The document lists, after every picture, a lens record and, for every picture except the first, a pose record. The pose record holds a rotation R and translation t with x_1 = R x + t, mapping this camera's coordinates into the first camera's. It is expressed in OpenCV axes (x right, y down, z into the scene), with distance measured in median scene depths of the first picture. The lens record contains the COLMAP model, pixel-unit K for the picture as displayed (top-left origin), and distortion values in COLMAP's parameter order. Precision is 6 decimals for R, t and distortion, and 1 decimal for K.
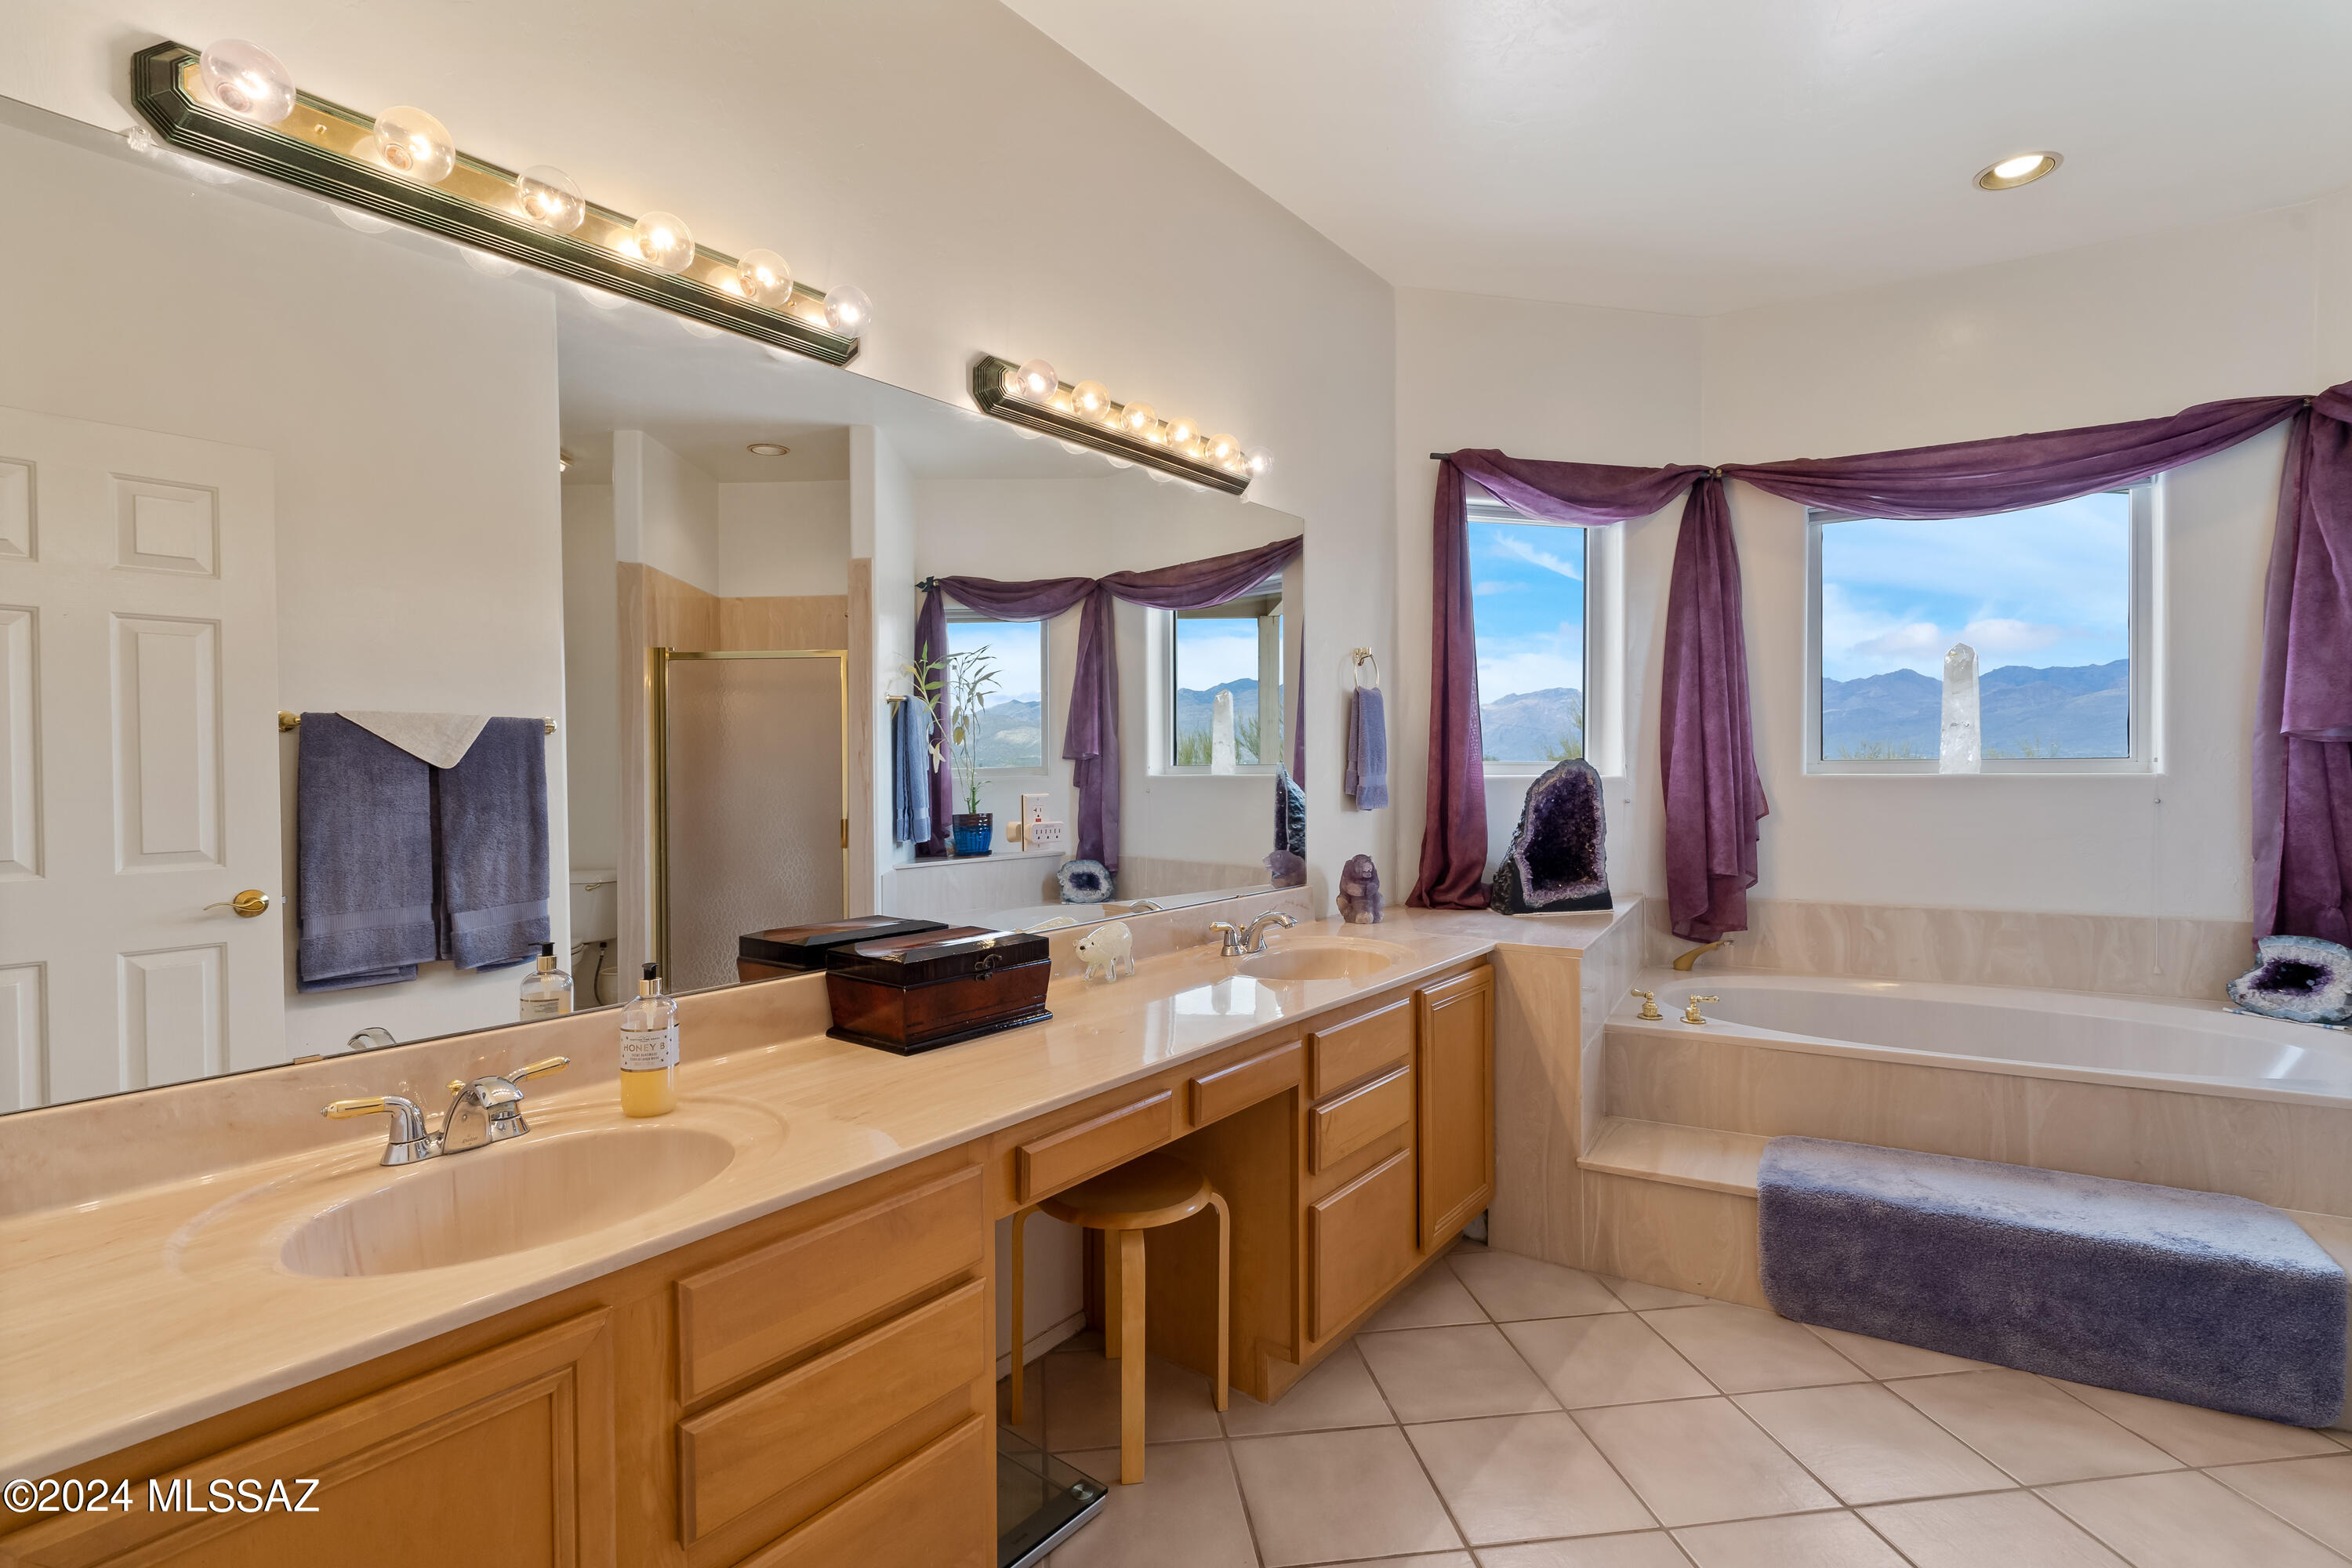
lens RADIAL K [[1145.9, 0, 1176.0], [0, 1145.9, 784.0], [0, 0, 1]] dist [-0.001397, 0.000192]
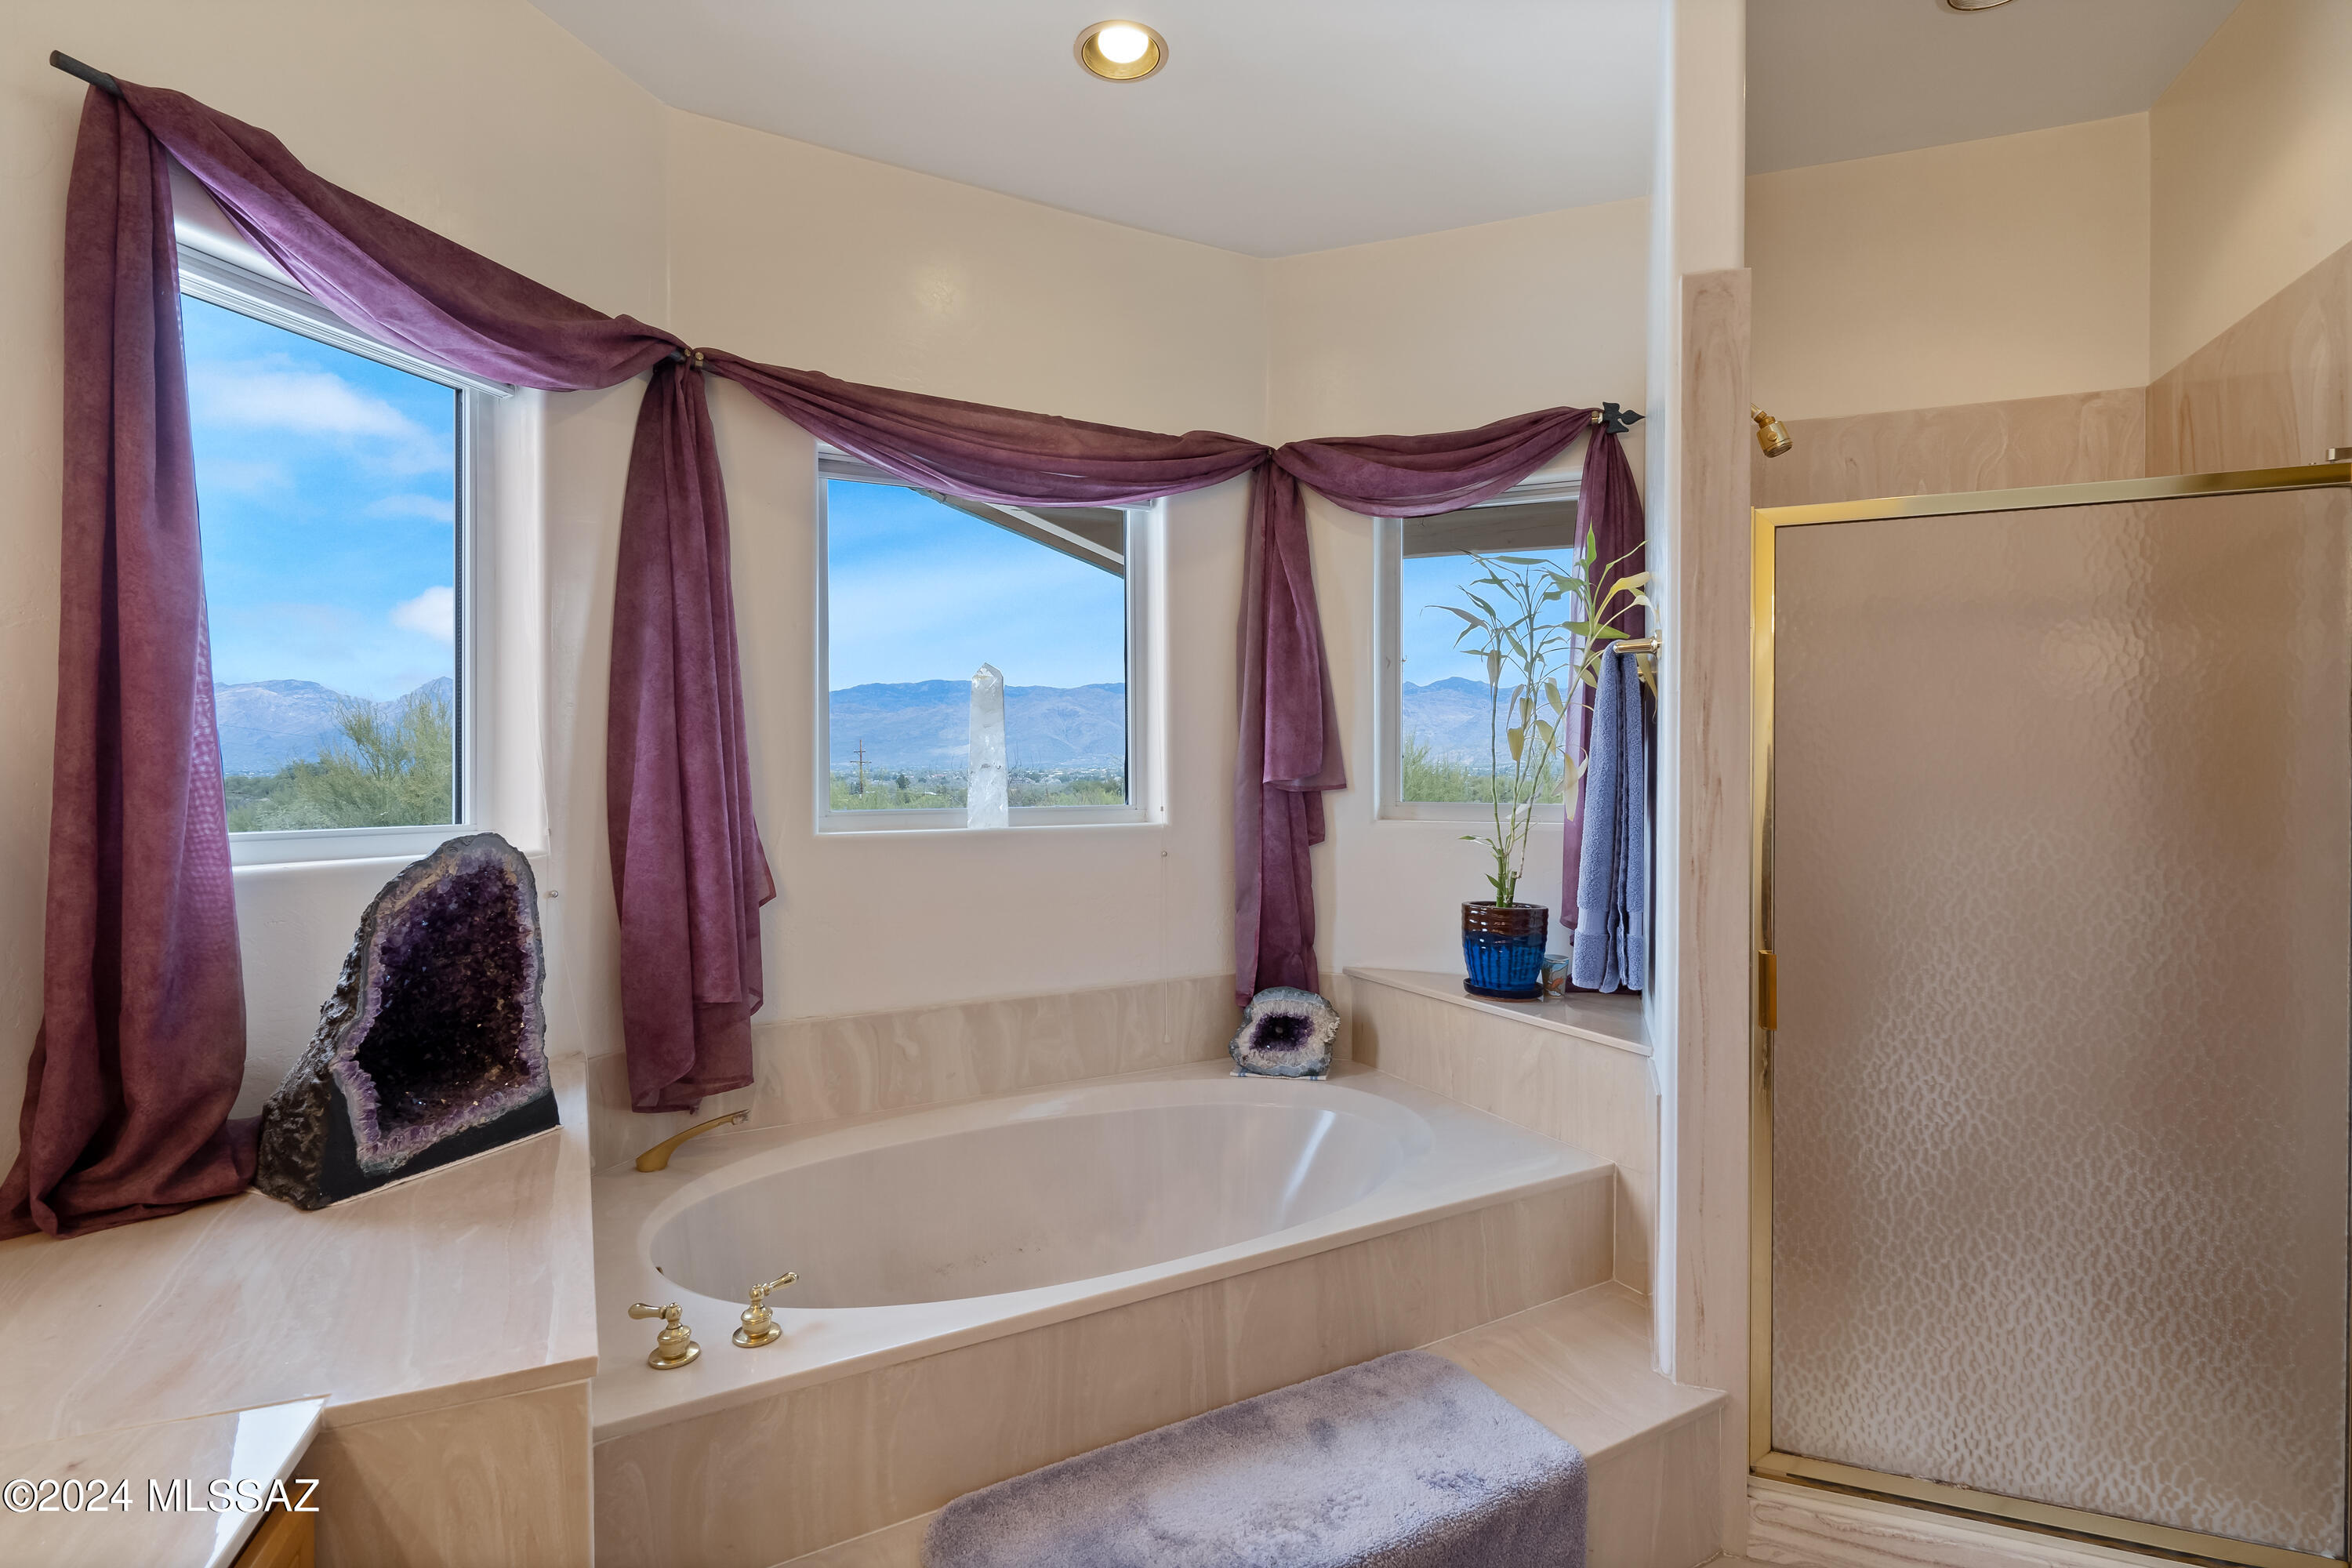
lens RADIAL K [[1090.8, 0, 1176.0], [0, 1090.8, 784.0], [0, 0, 1]] dist [-0.004311, 0.000460]
pose [[0.536210, -0.004889, 0.844070, 0.116224], [0.010023, 0.999950, -0.000575, -0.037921], [-0.844025, 0.008768, 0.536232, 0.489987]]
